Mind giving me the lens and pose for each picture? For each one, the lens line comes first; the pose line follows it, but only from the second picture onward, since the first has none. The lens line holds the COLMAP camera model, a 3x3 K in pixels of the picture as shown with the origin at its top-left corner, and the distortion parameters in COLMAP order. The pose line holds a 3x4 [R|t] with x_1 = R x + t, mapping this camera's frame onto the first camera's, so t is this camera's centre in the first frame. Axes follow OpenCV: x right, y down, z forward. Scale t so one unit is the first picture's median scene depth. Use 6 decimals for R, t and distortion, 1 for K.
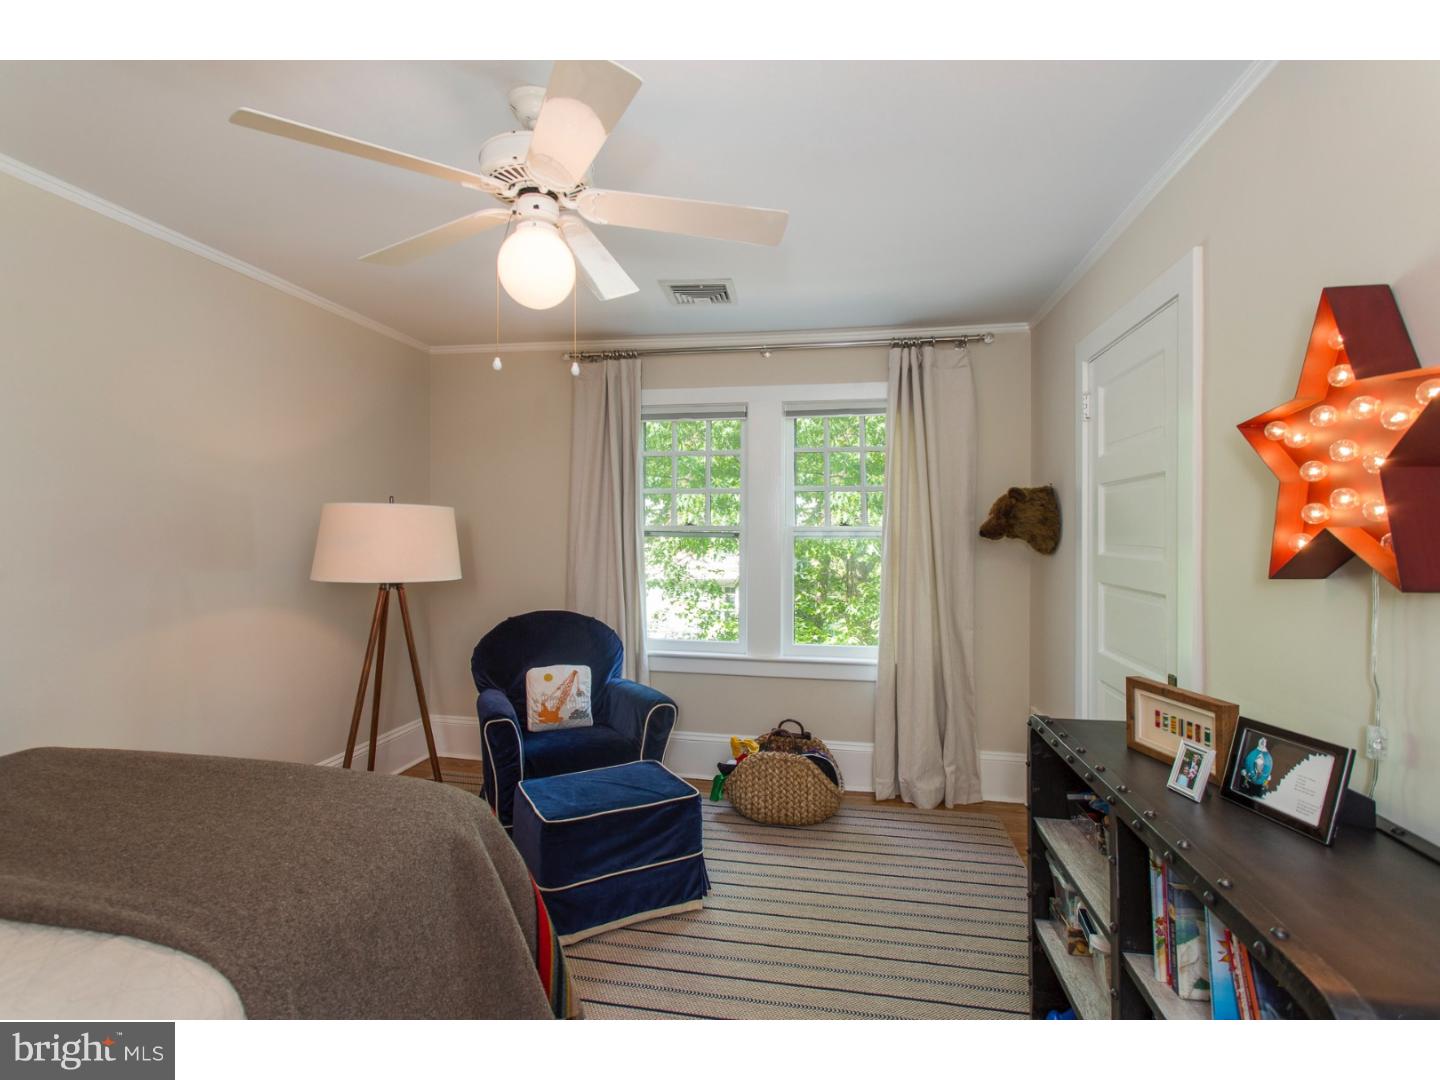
lens RADIAL K [[687.7, 0, 722.0], [0, 687.7, 540.1], [0, 0, 1]] dist [0.000016, -0.000008]
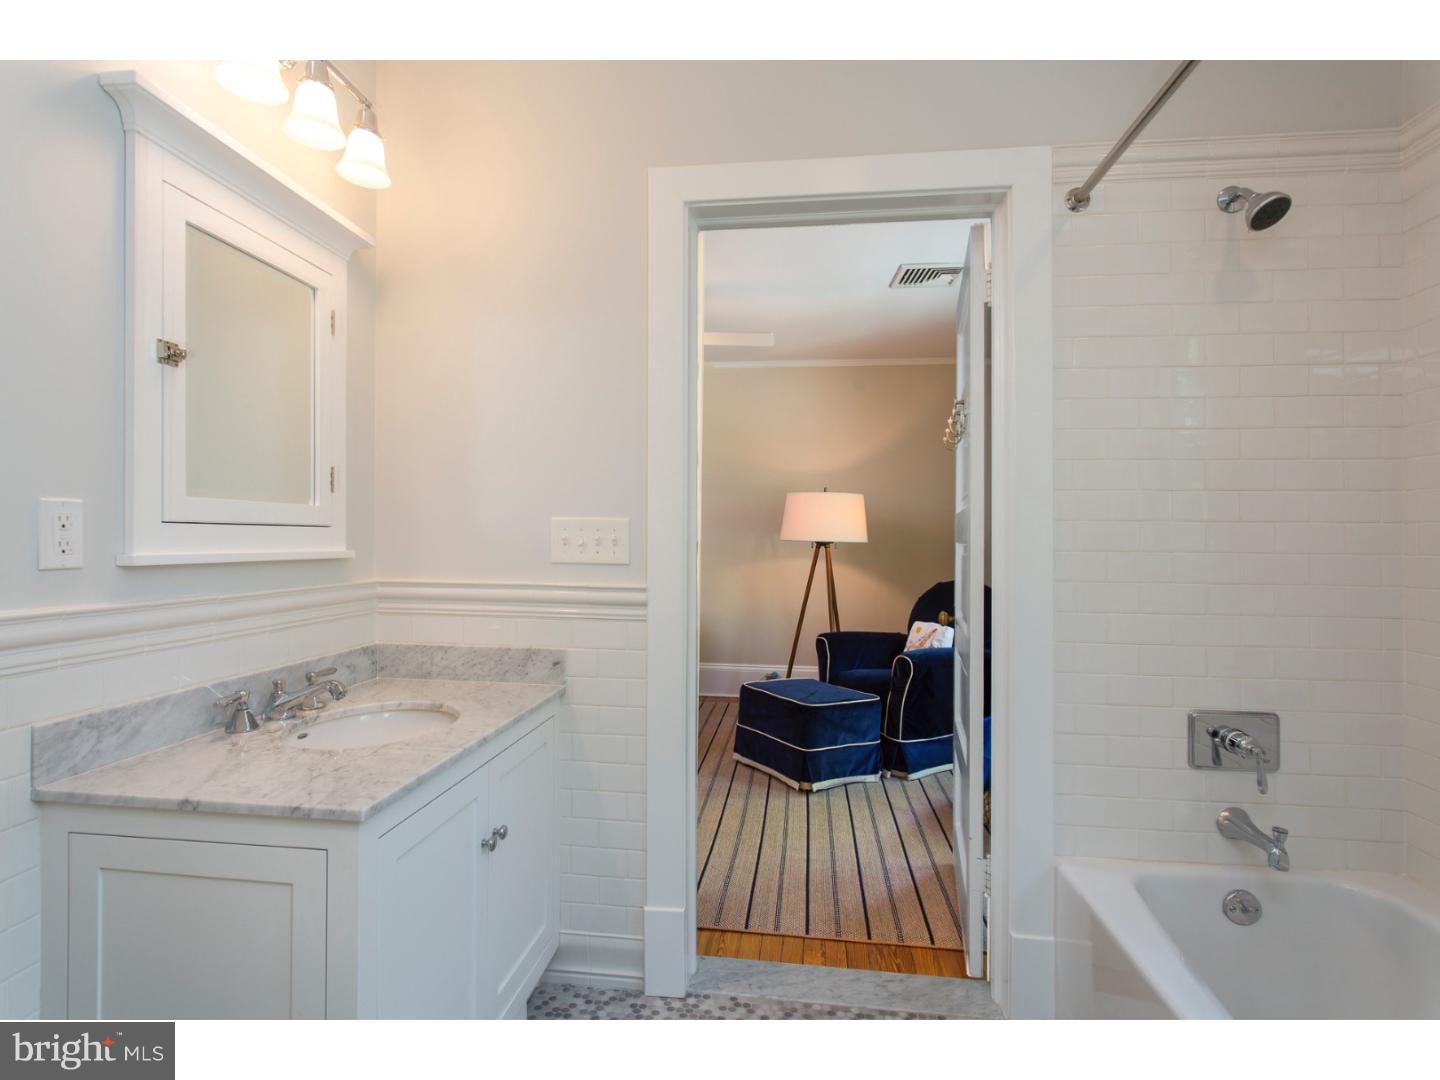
lens RADIAL K [[753.8, 0, 718.9], [0, 753.8, 536.4], [0, 0, 1]] dist [0.000132, 0.000004]
pose [[0.054646, 0.003025, -0.998501, 1.225037], [-0.005969, 0.999979, 0.002702, 0.048623], [0.998488, 0.005813, 0.054662, 0.685416]]
